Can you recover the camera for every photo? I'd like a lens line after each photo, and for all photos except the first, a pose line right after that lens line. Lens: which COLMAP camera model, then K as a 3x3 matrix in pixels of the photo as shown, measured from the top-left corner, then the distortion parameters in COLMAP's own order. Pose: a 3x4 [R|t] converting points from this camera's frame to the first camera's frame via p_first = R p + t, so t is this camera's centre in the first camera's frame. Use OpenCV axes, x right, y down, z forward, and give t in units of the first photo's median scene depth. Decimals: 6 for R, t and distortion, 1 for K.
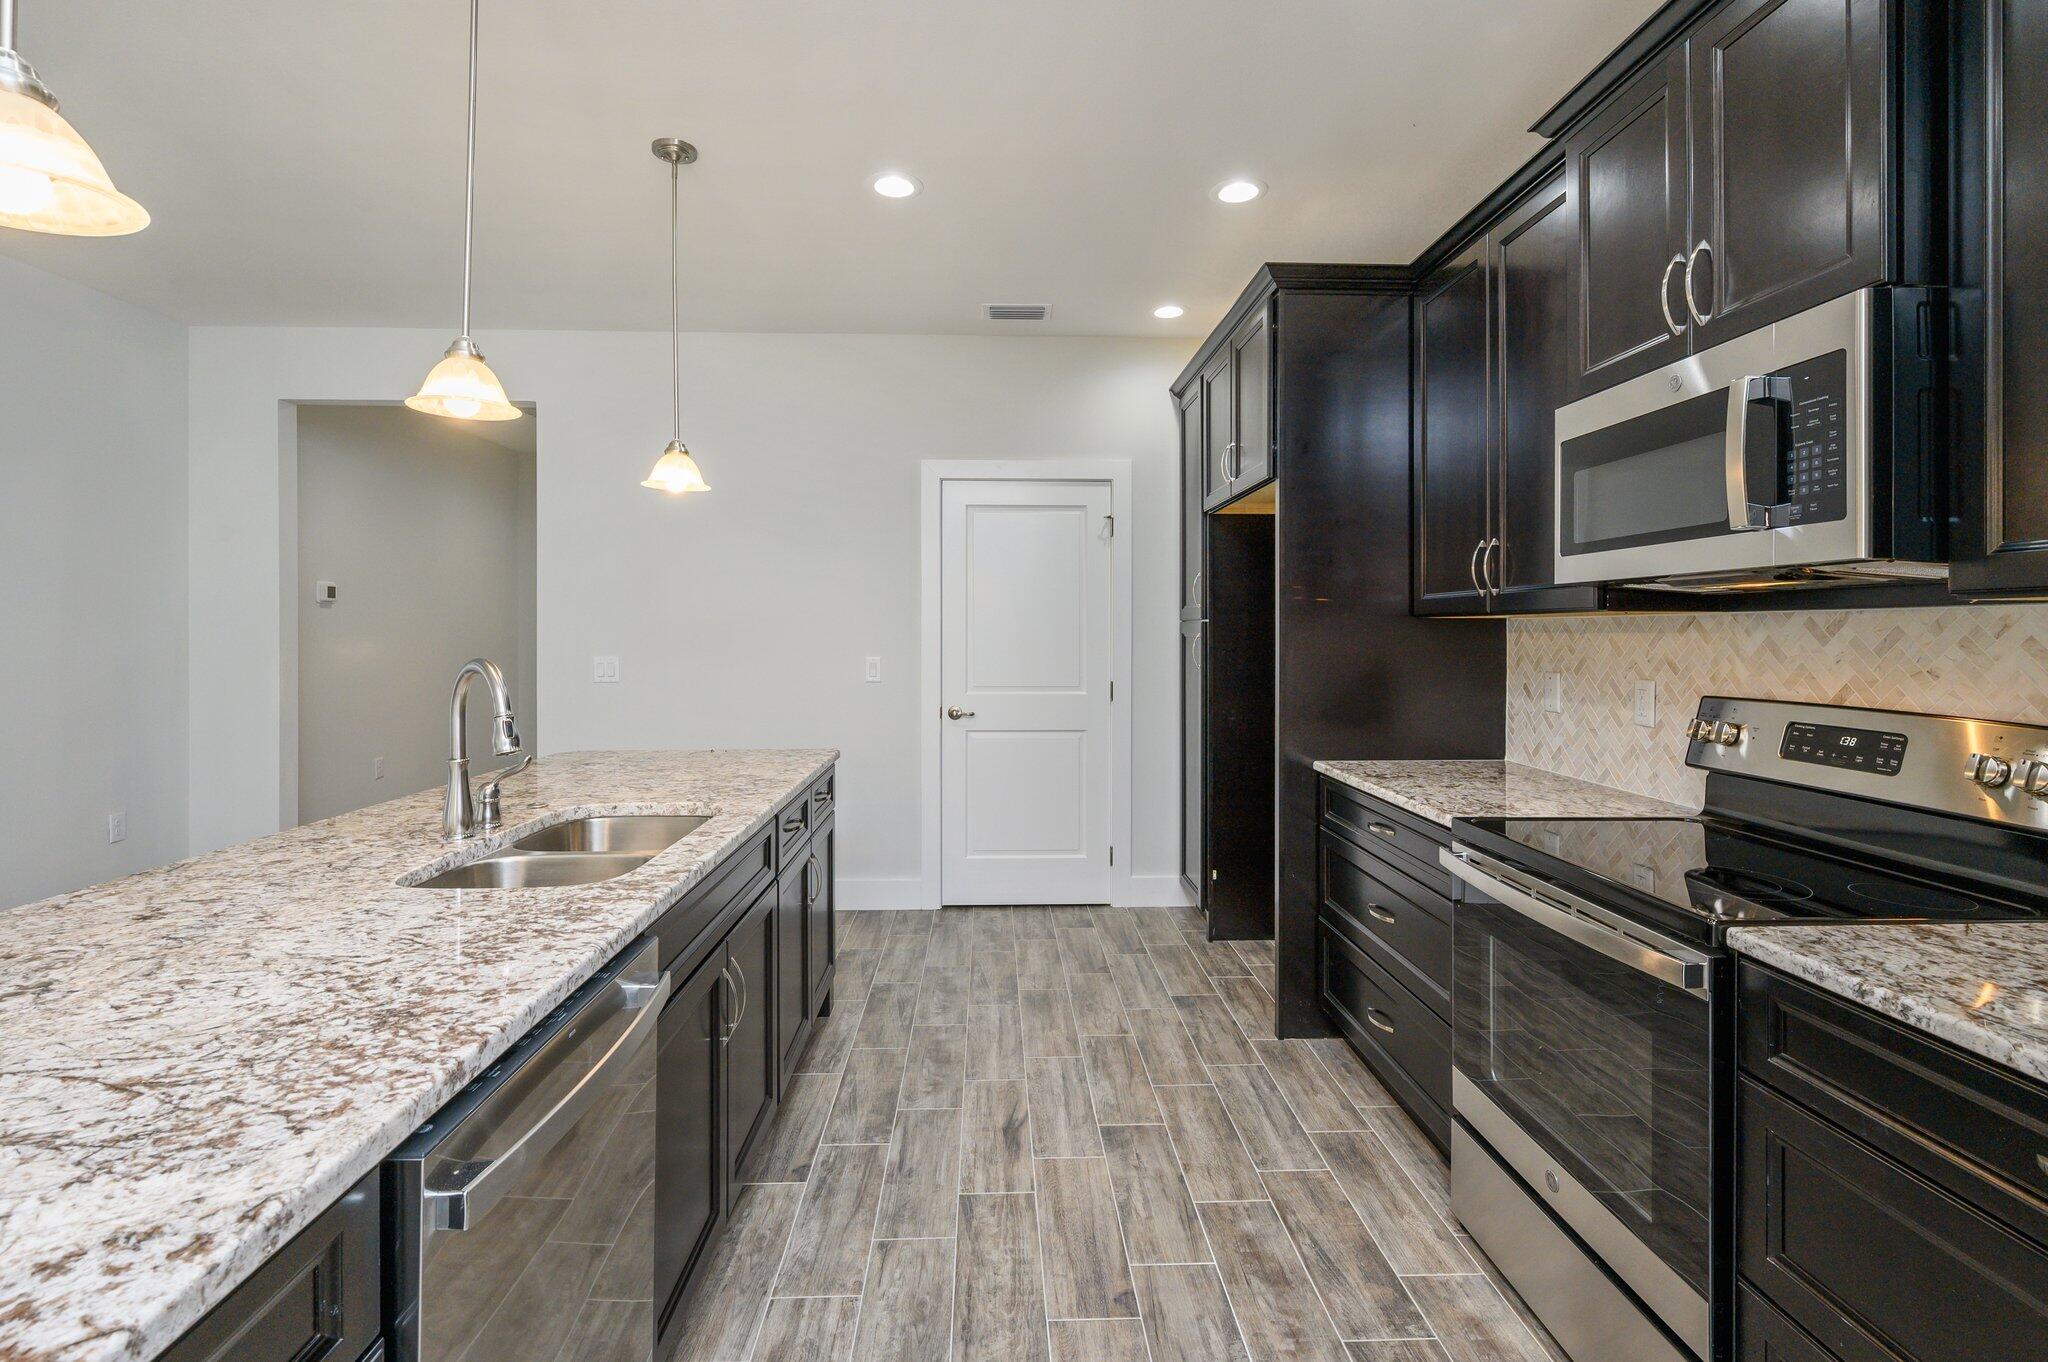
lens RADIAL K [[923.2, 0, 1023.4], [0, 923.2, 626.2], [0, 0, 1]] dist [0.000396, 0.000048]
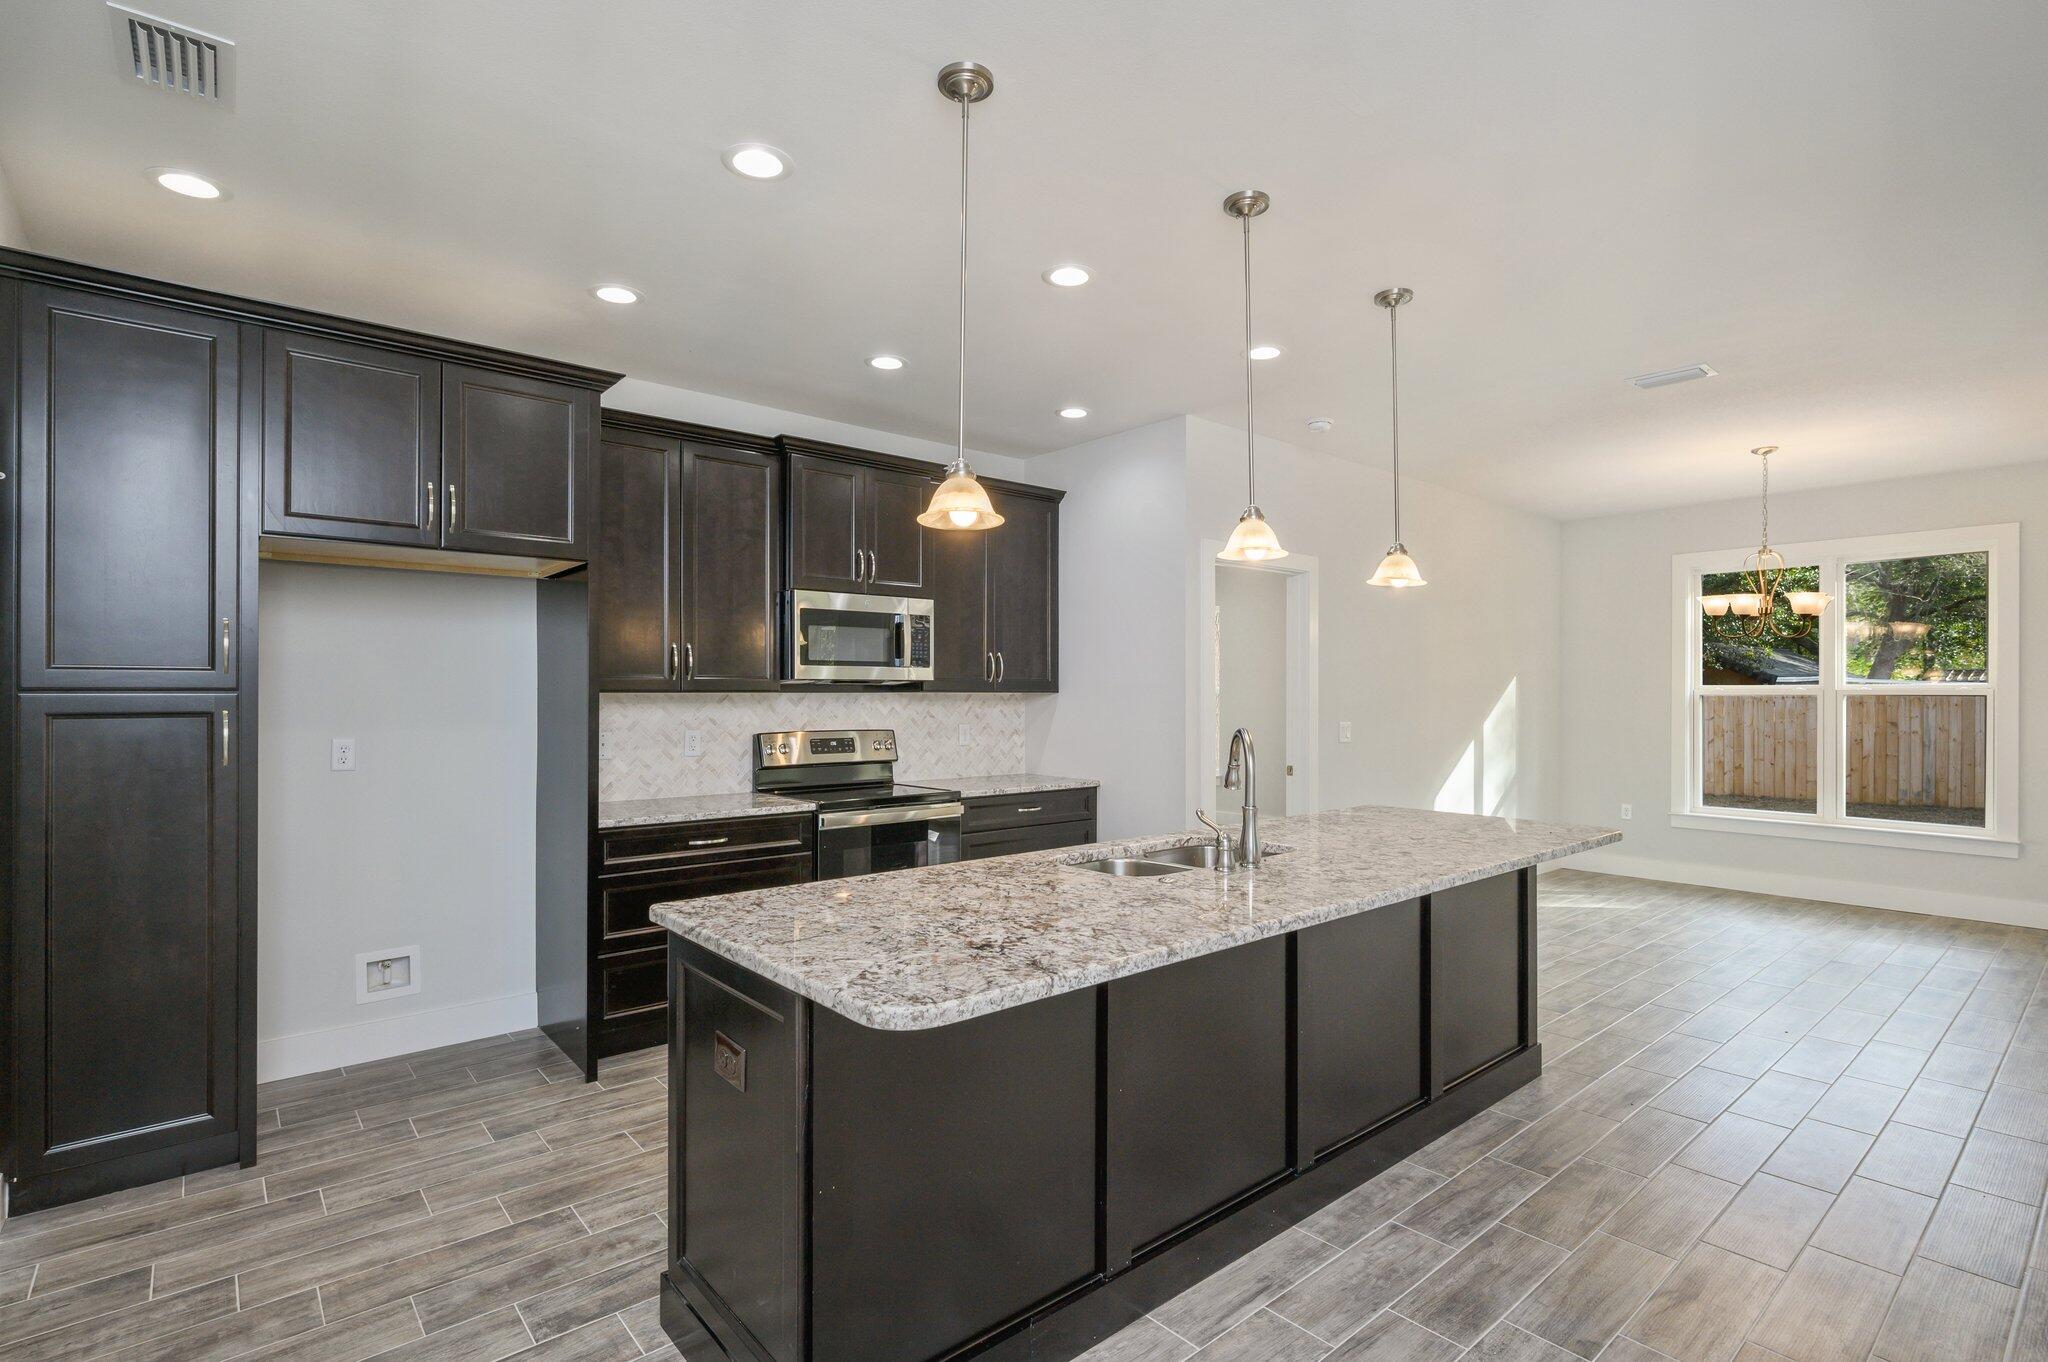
lens RADIAL K [[990.4, 0, 1025.9], [0, 990.4, 699.0], [0, 0, 1]] dist [0.004380, 0.000987]
pose [[-0.624208, -0.007070, 0.781226, -1.187576], [-0.005673, 0.999974, 0.004516, -0.012764], [-0.781237, -0.001613, -0.624232, 1.668733]]
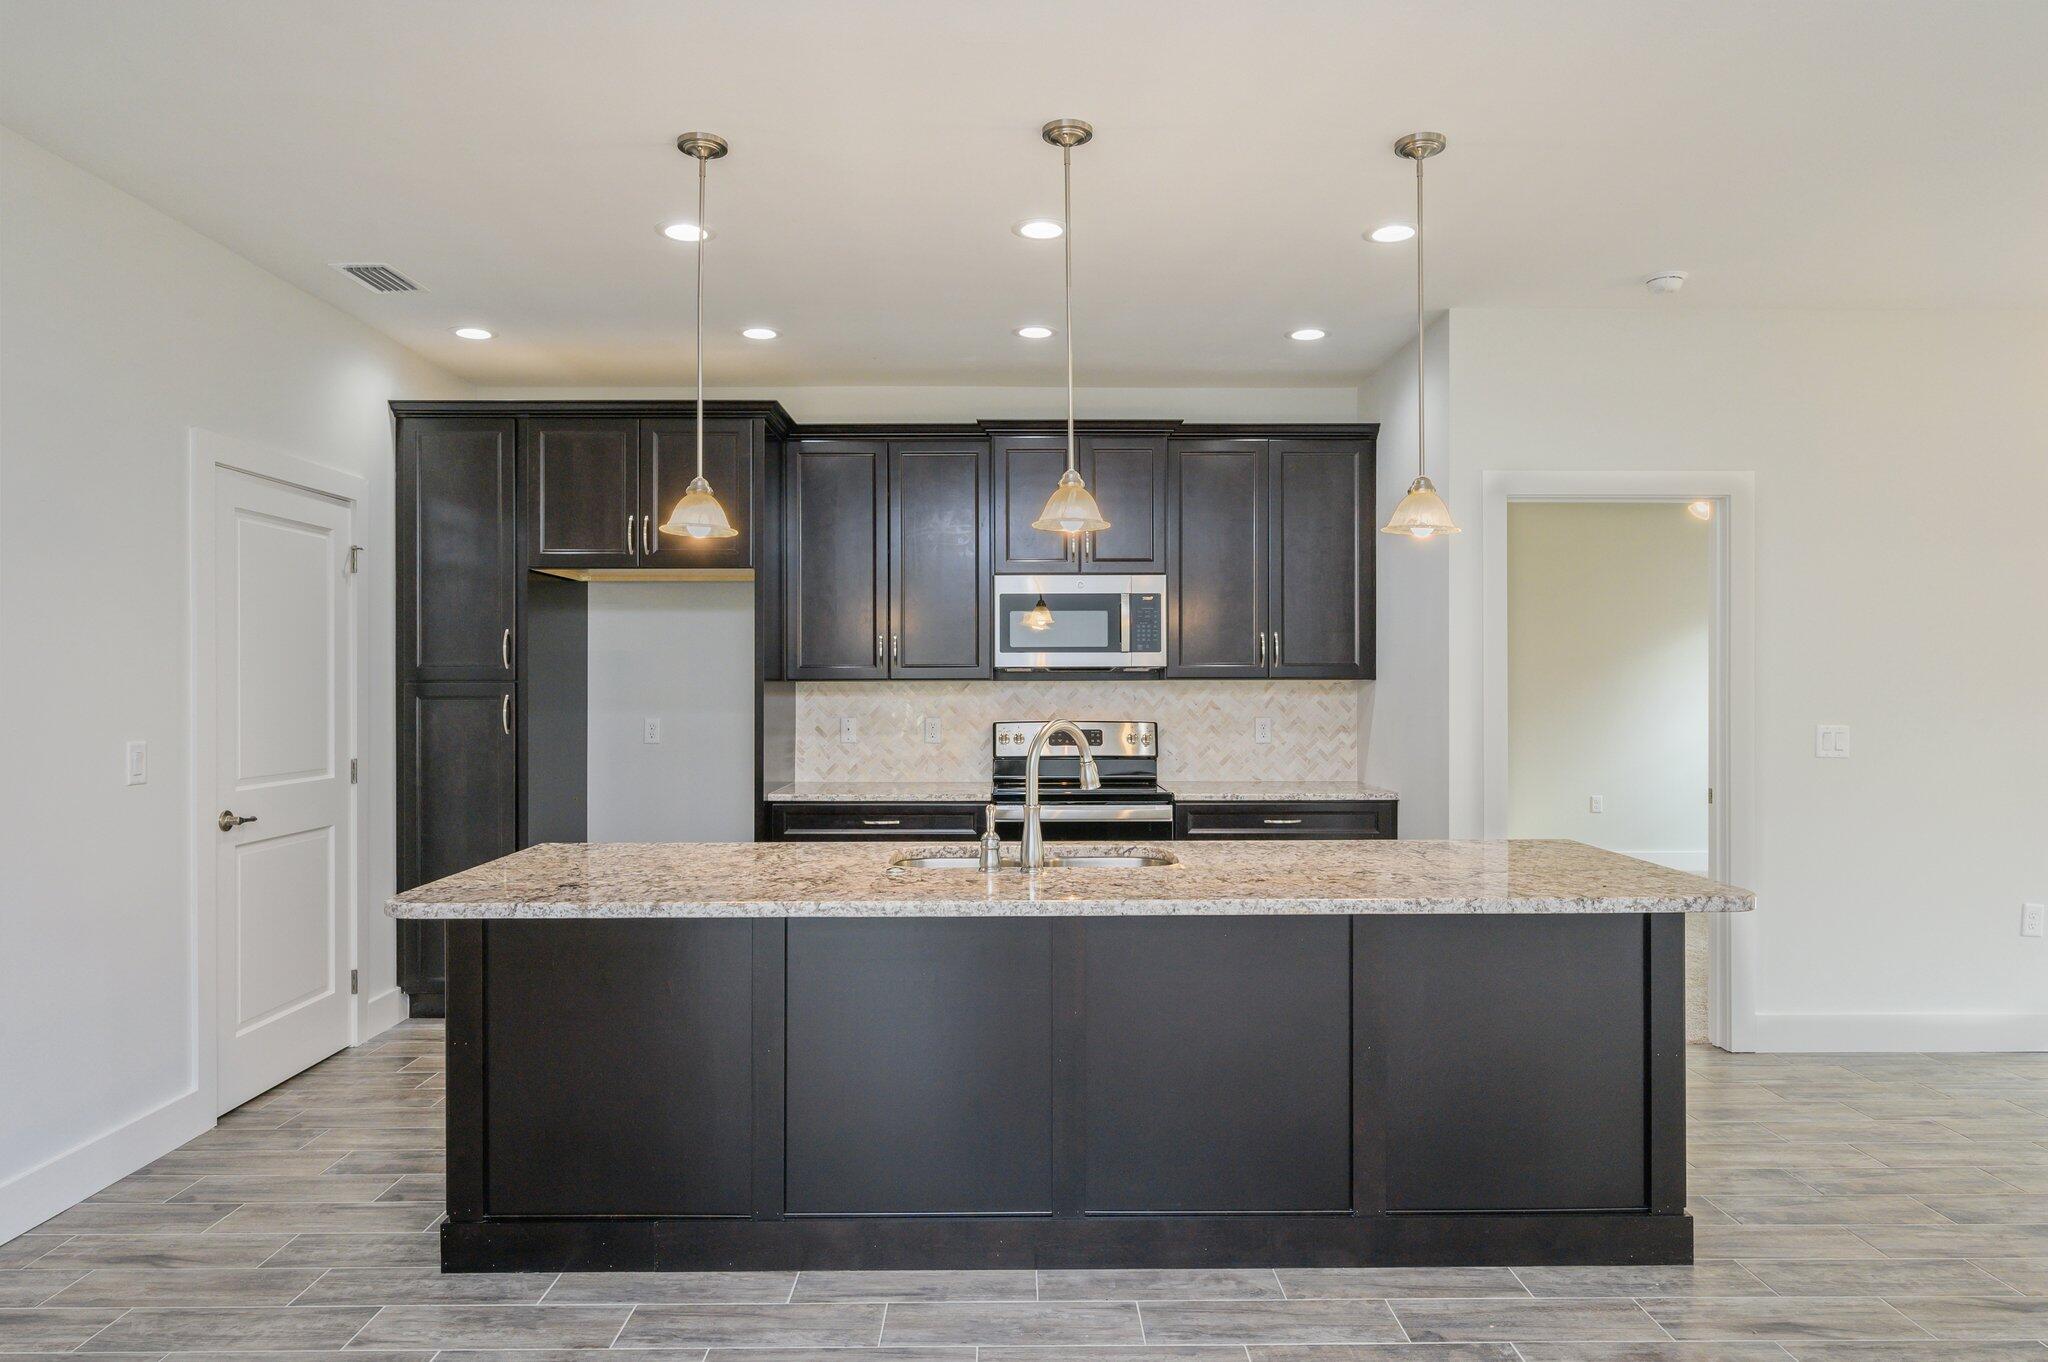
lens RADIAL K [[1267.7, 0, 1025.4], [0, 1267.7, 708.1], [0, 0, 1]] dist [0.007711, 0.003460]
pose [[0.035346, -0.022084, 0.999131, -1.769430], [-0.002290, 0.999751, 0.022179, -0.015437], [-0.999373, -0.003072, 0.035286, 0.727444]]
